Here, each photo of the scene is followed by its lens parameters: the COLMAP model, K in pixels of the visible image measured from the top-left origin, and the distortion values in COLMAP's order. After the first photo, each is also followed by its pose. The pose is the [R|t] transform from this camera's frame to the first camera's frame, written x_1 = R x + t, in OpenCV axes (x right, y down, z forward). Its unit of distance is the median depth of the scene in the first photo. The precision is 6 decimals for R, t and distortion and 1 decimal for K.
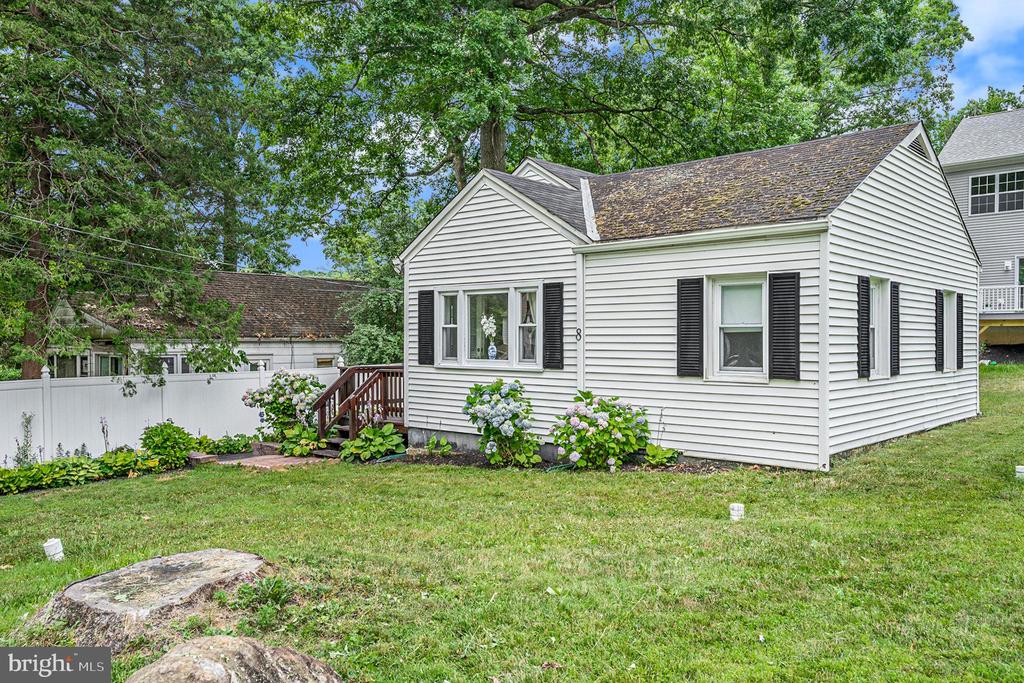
lens RADIAL K [[801.3, 0, 512.0], [0, 801.3, 341.5], [0, 0, 1]] dist [-0.005078, 0.000105]
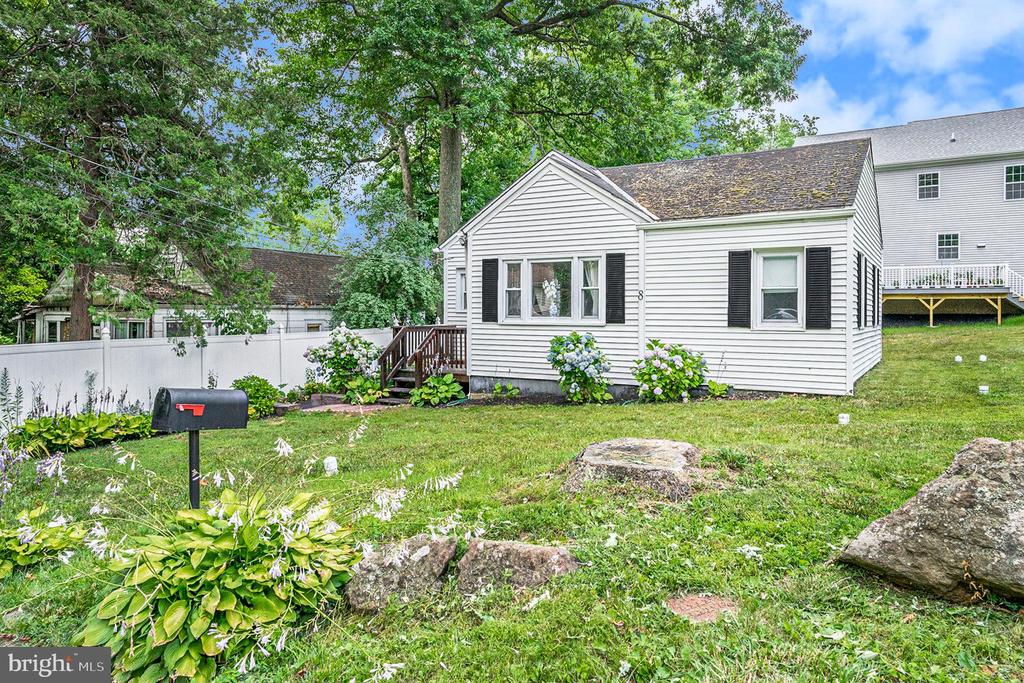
lens RADIAL K [[710.0, 0, 540.7], [0, 710.0, 326.5], [0, 0, 1]] dist [-0.046409, -0.000148]
pose [[0.979544, -0.003526, 0.201201, -0.276485], [0.000449, 0.999882, 0.015337, 0.021808], [-0.201231, -0.014933, 0.979430, -0.039936]]
